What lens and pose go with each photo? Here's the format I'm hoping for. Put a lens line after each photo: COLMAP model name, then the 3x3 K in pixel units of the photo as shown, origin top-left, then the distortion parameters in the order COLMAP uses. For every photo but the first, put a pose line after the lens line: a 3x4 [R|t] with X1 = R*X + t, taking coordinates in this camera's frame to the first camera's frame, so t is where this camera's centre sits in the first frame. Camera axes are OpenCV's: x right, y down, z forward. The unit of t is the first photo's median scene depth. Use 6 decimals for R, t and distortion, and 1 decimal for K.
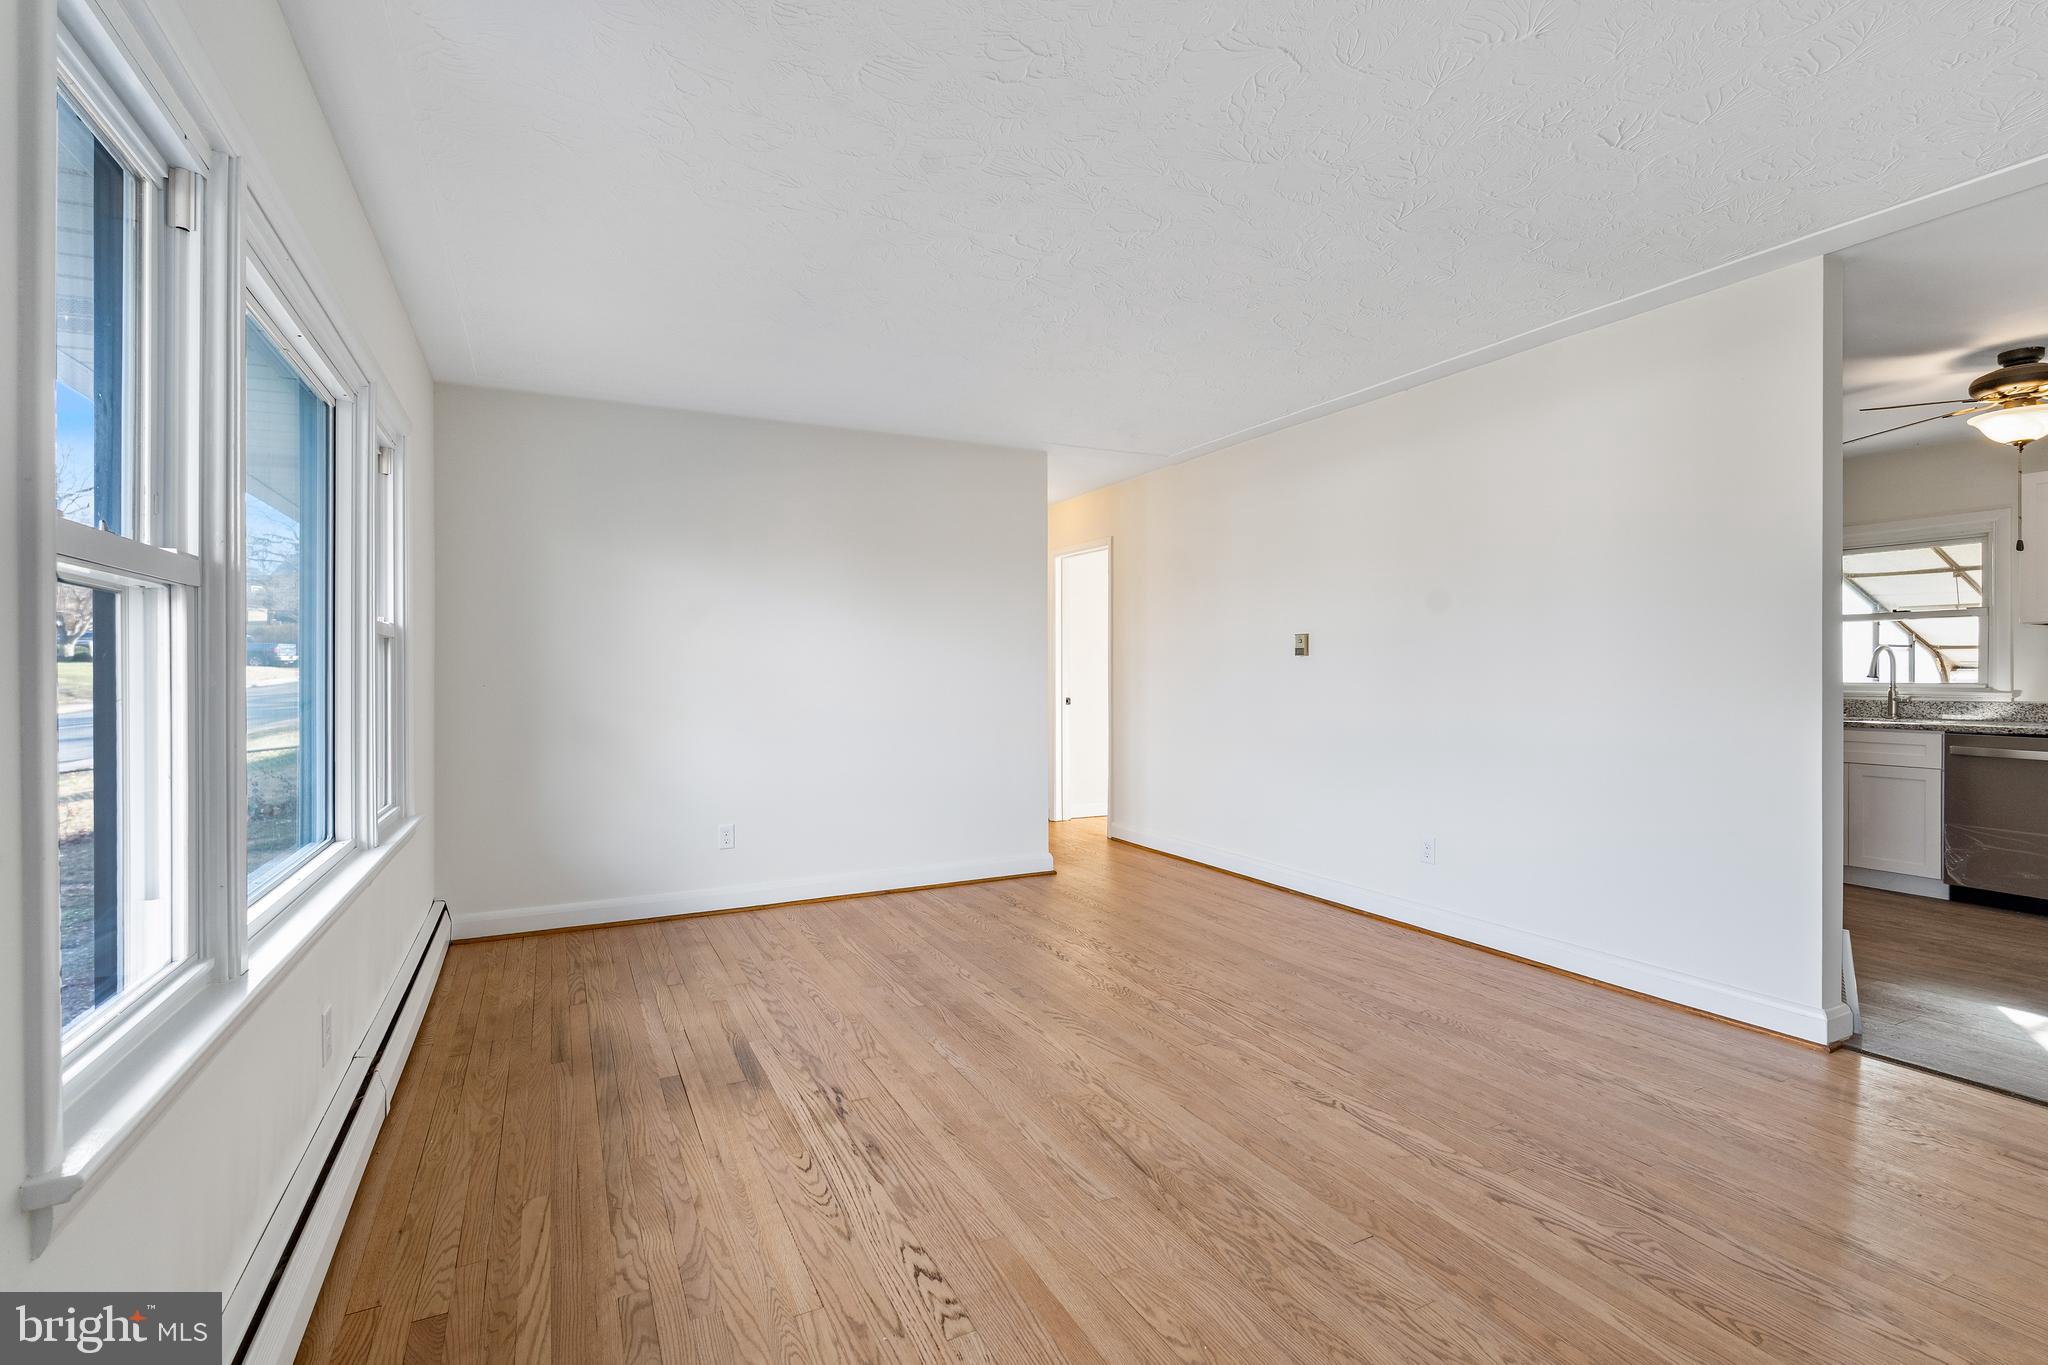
lens RADIAL K [[917.2, 0, 1019.9], [0, 917.2, 676.0], [0, 0, 1]] dist [-0.004073, 0.000313]
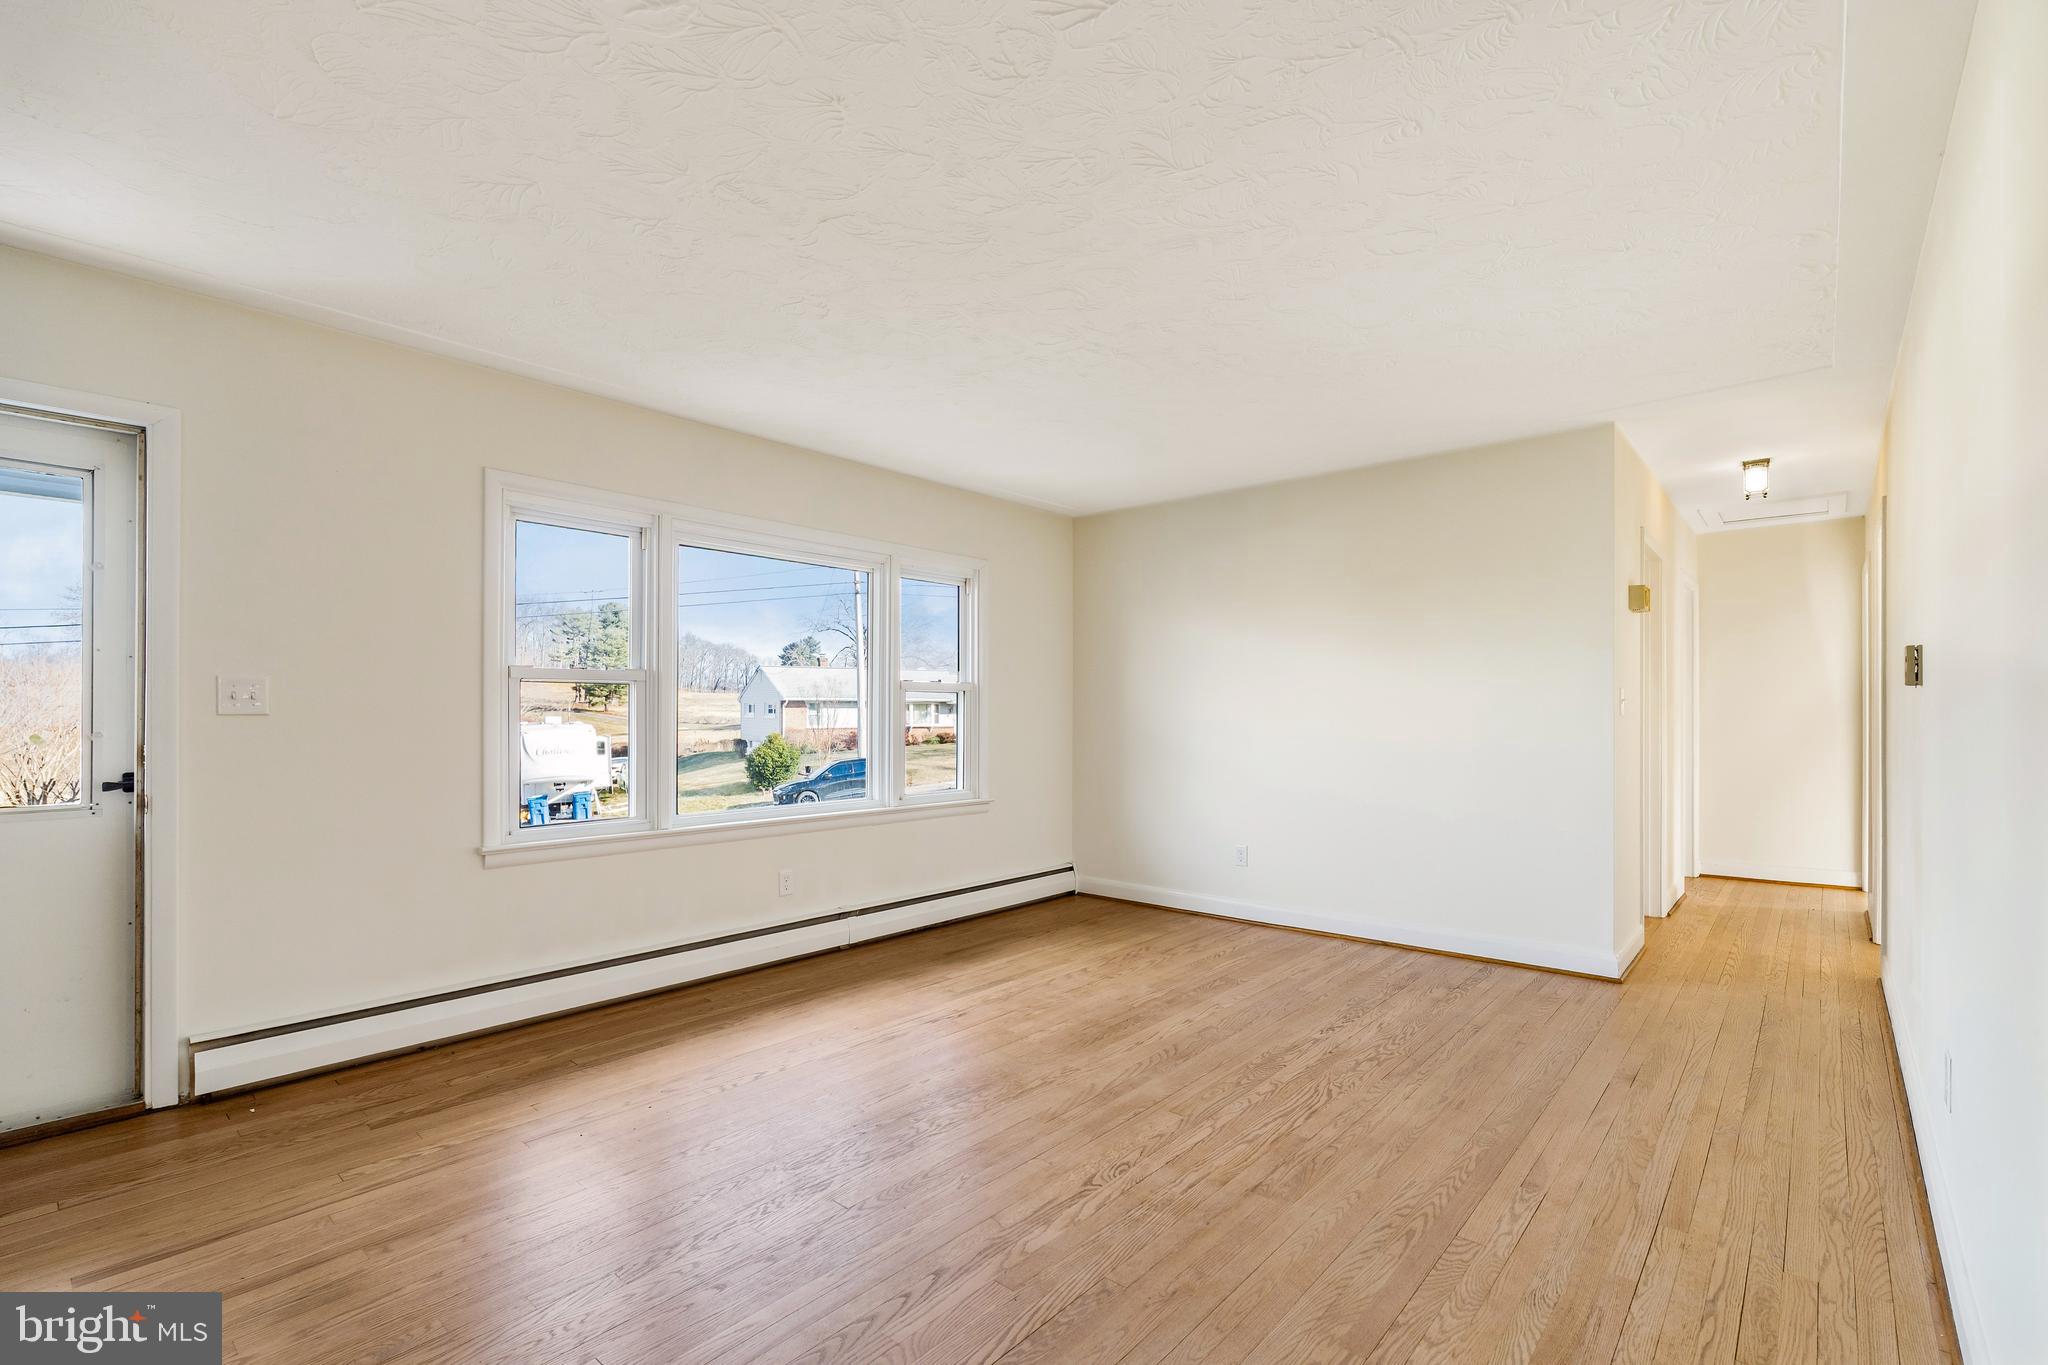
lens RADIAL K [[917.2, 0, 1039.4], [0, 917.2, 700.4], [0, 0, 1]] dist [-0.004073, 0.000313]
pose [[0.384721, -0.006972, -0.923006, 0.968509], [-0.004502, 0.999945, -0.009429, -0.010040], [0.923022, 0.007783, 0.384669, 0.486565]]
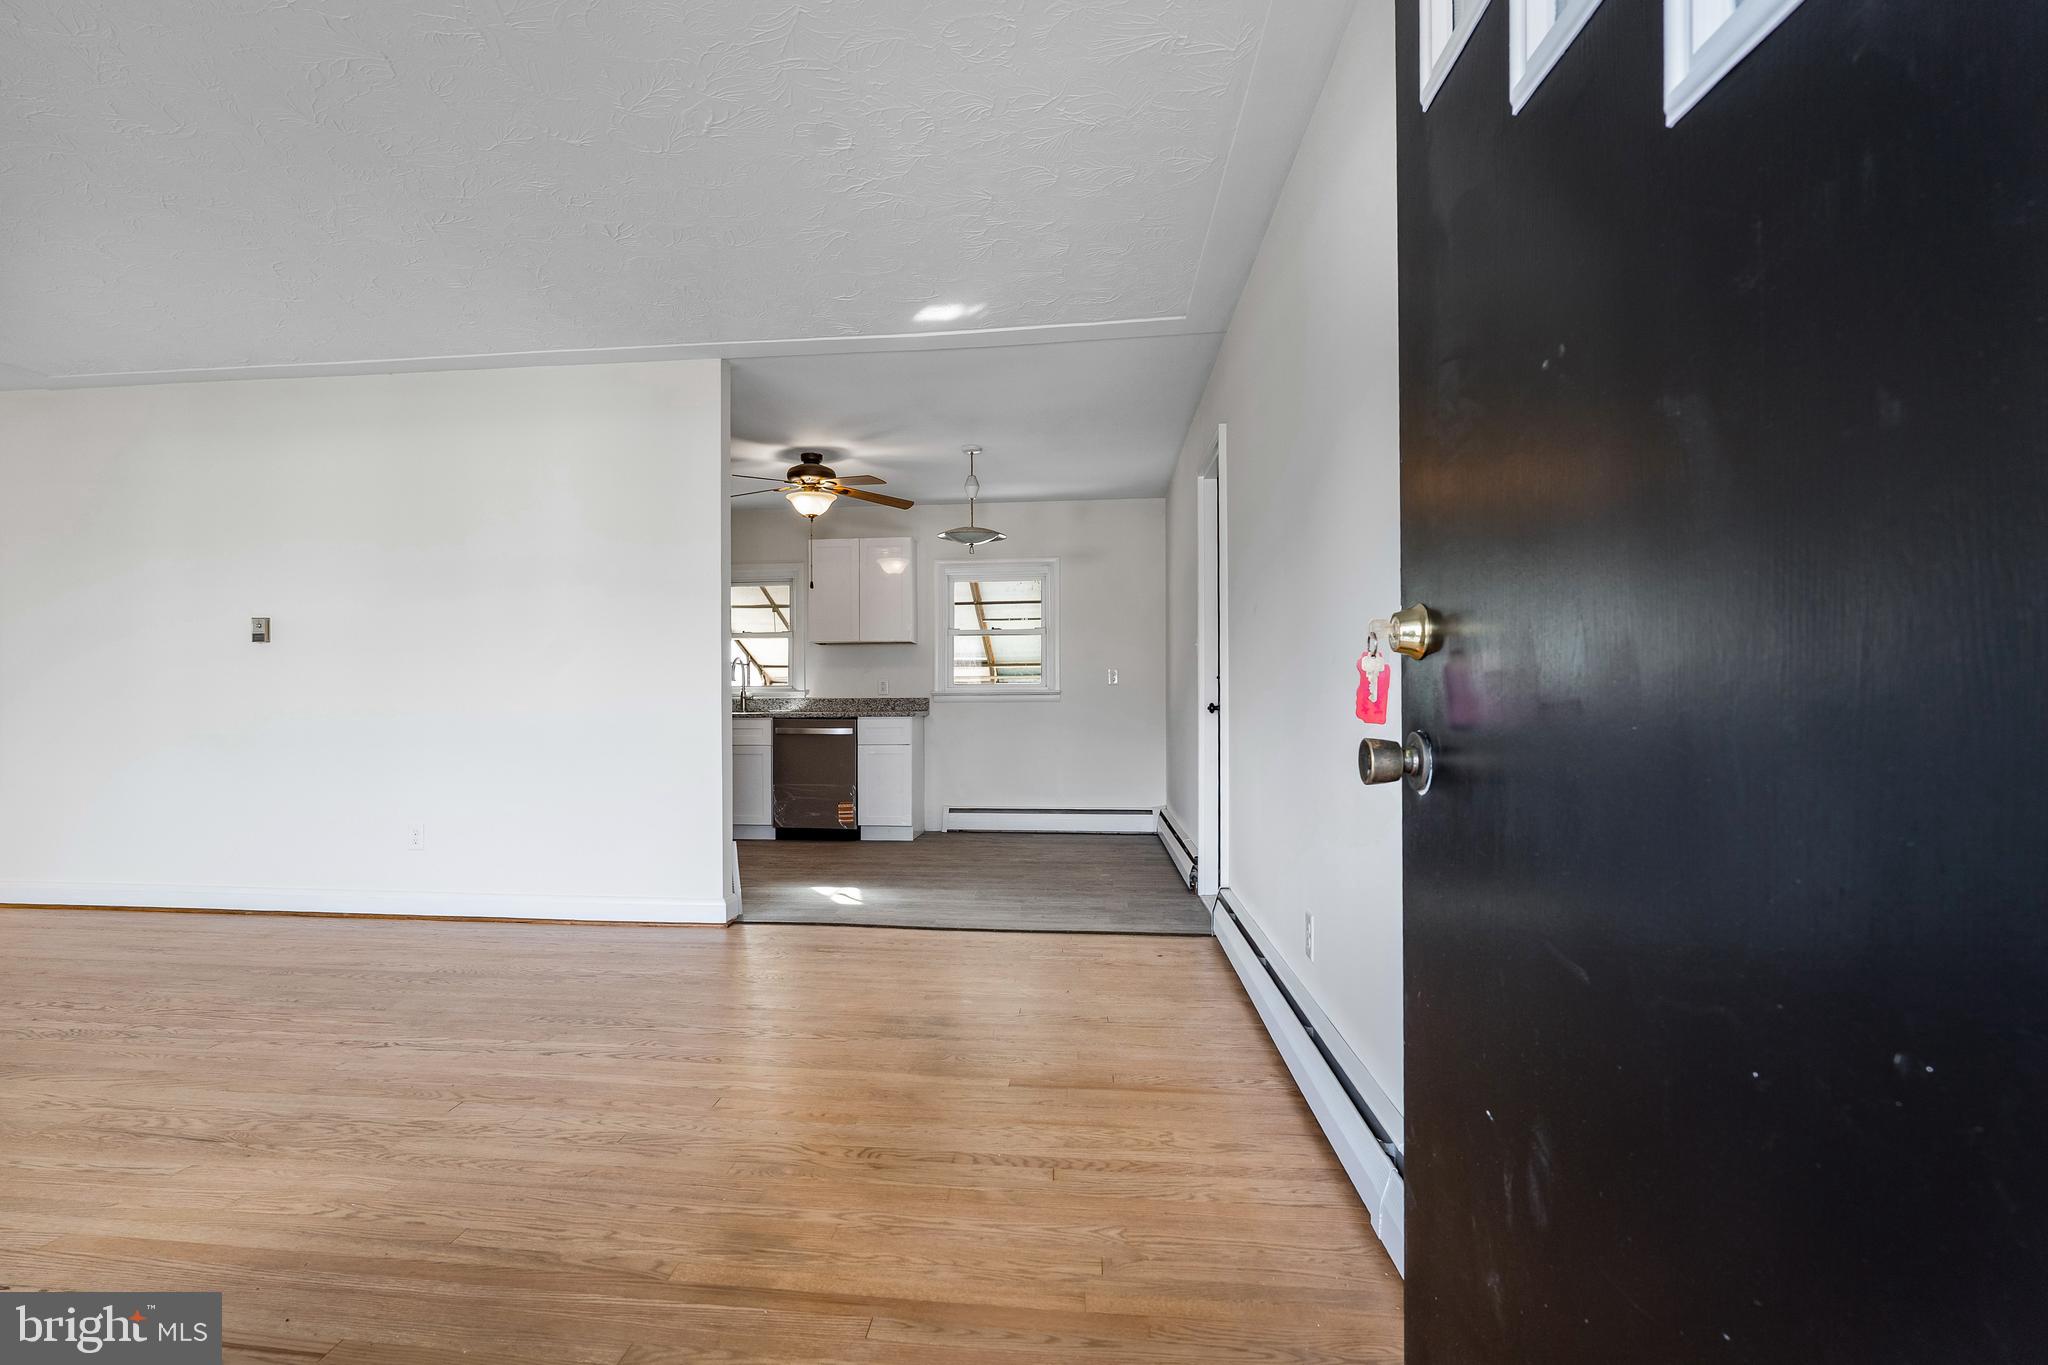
lens RADIAL K [[1045.6, 0, 932.5], [0, 1045.6, 700.6], [0, 0, 1]] dist [-0.001292, 0.000819]
pose [[0.573636, 0.000112, 0.819110, -0.231193], [0.005527, 0.999977, -0.004008, 0.065850], [-0.819091, 0.006826, 0.573622, -0.168688]]
